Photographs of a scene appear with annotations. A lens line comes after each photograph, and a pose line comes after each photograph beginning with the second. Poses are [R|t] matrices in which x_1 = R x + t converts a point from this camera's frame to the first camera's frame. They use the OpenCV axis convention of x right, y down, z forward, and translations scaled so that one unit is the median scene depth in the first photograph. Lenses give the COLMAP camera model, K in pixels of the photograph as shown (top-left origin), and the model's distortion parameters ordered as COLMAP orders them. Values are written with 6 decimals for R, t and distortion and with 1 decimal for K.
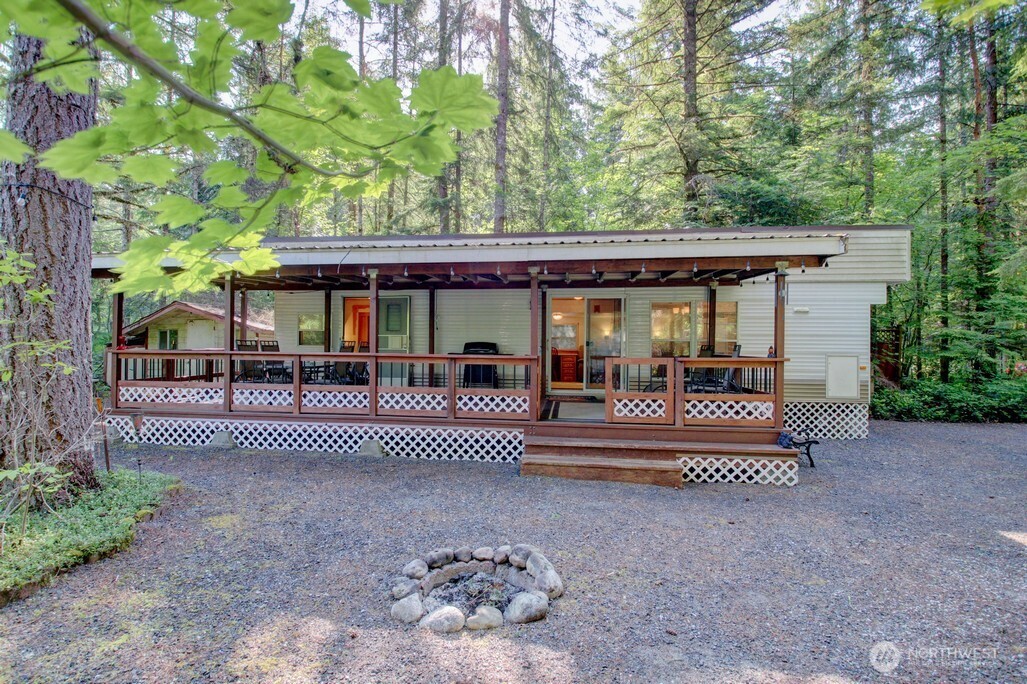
lens RADIAL K [[482.2, 0, 511.0], [0, 482.2, 339.2], [0, 0, 1]] dist [-0.006811, -0.007196]
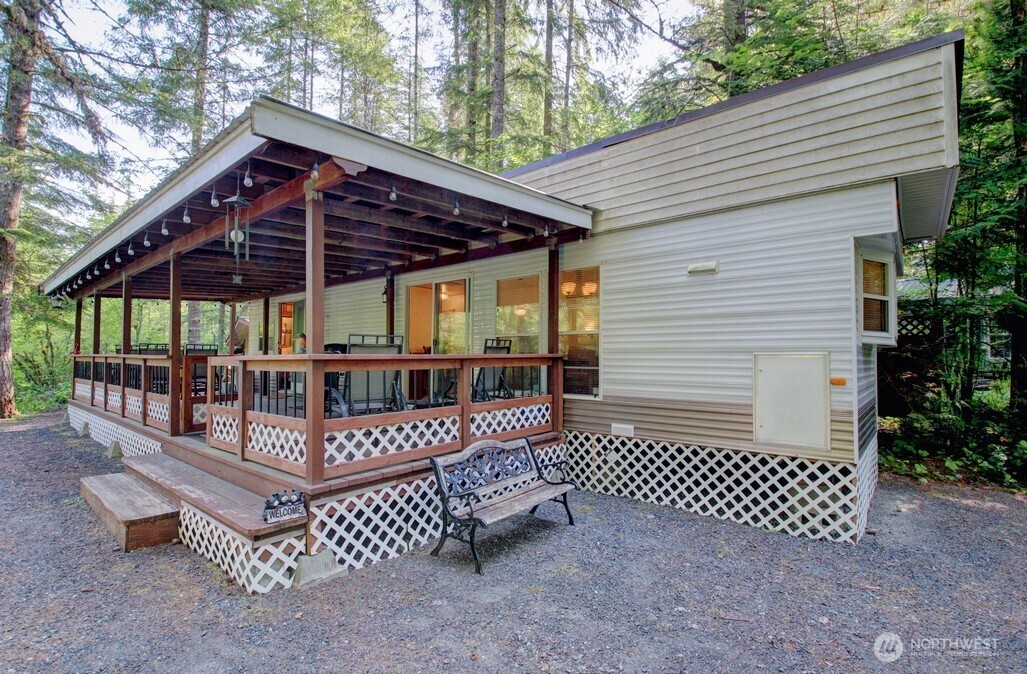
lens RADIAL K [[482.2, 0, 507.2], [0, 482.2, 342.4], [0, 0, 1]] dist [-0.009262, -0.009085]
pose [[0.831999, -0.021985, -0.554341, 0.935626], [0.013425, 0.999720, -0.019500, 0.033038], [0.554615, 0.008782, 0.832061, 0.603006]]
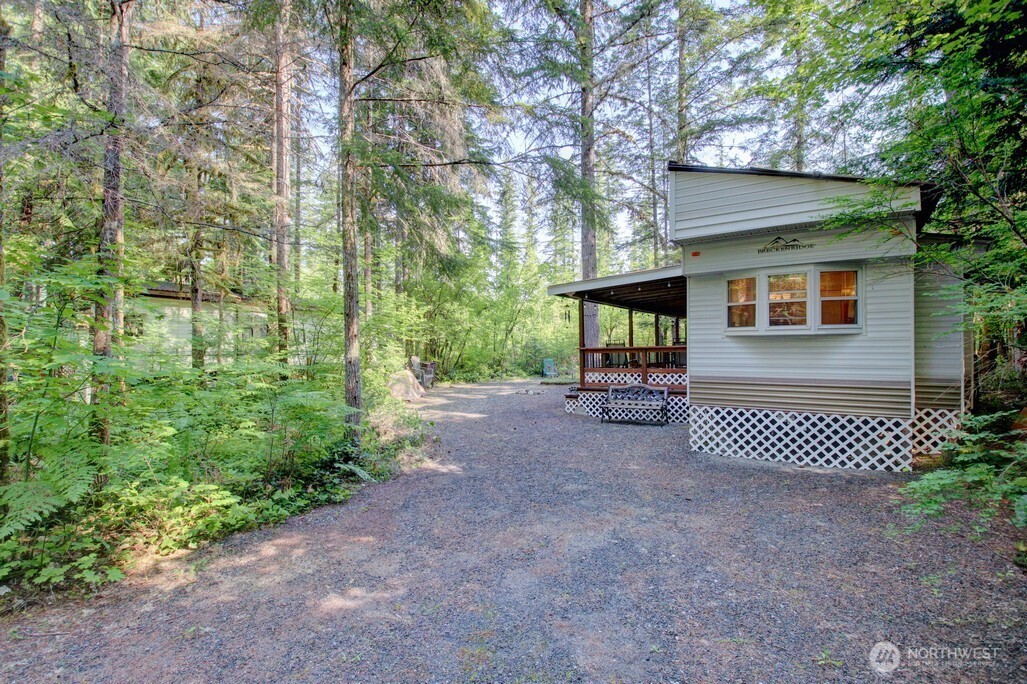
lens RADIAL K [[476.5, 0, 510.3], [0, 476.5, 349.2], [0, 0, 1]] dist [-0.001552, -0.000094]
pose [[-0.471842, -0.009608, -0.881631, 2.016331], [0.017091, 0.999653, -0.020041, 0.066077], [0.881518, -0.024524, -0.471514, 1.440383]]
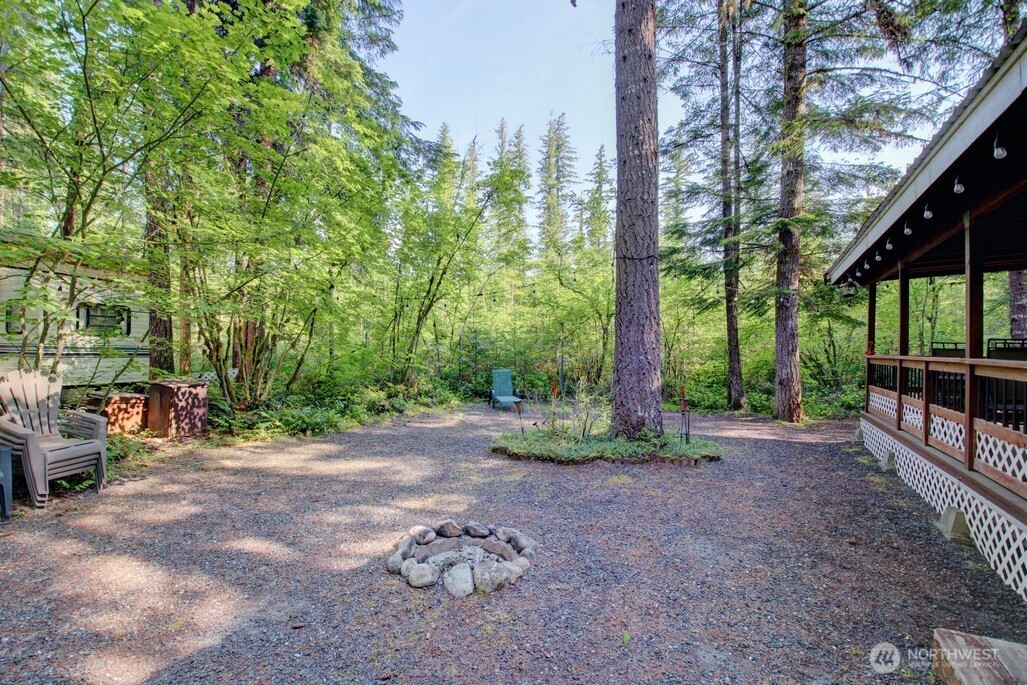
lens RADIAL K [[482.2, 0, 508.4], [0, 482.2, 350.5], [0, 0, 1]] dist [-0.006811, -0.007196]
pose [[-0.357336, -0.008557, -0.933937, 0.430073], [0.004685, 0.999929, -0.010954, 0.021666], [0.933964, -0.008289, -0.357270, 0.682051]]
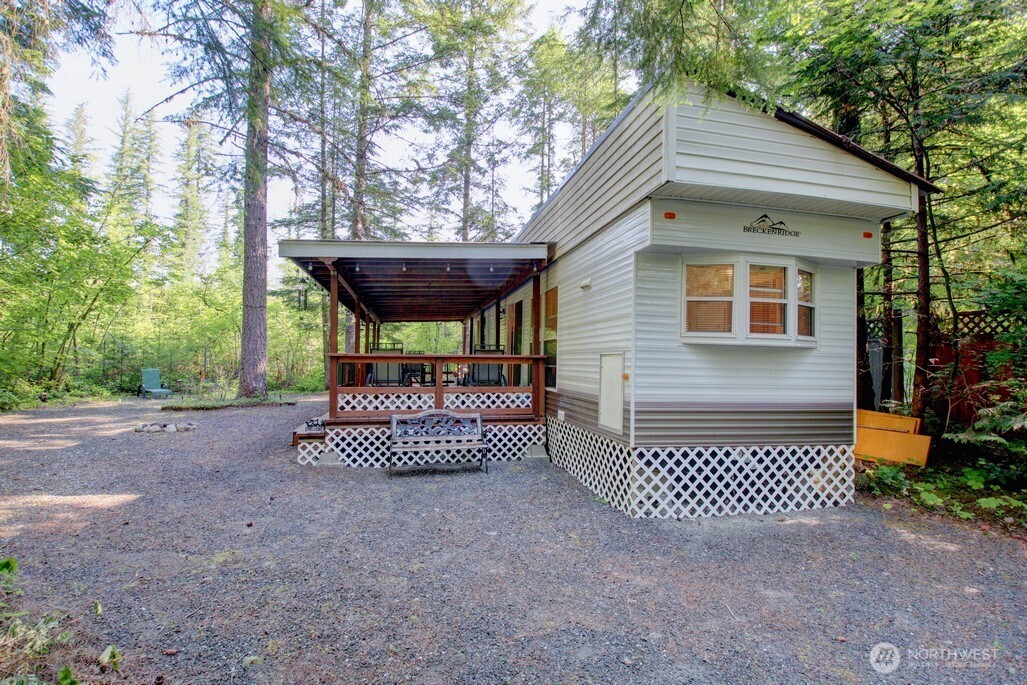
lens RADIAL K [[478.4, 0, 509.6], [0, 478.4, 348.2], [0, 0, 1]] dist [0.004410, -0.019503]
pose [[0.318059, -0.030180, -0.947590, 1.526339], [0.004662, 0.999531, -0.030270, 0.053614], [0.948059, 0.005210, 0.318050, 0.931549]]
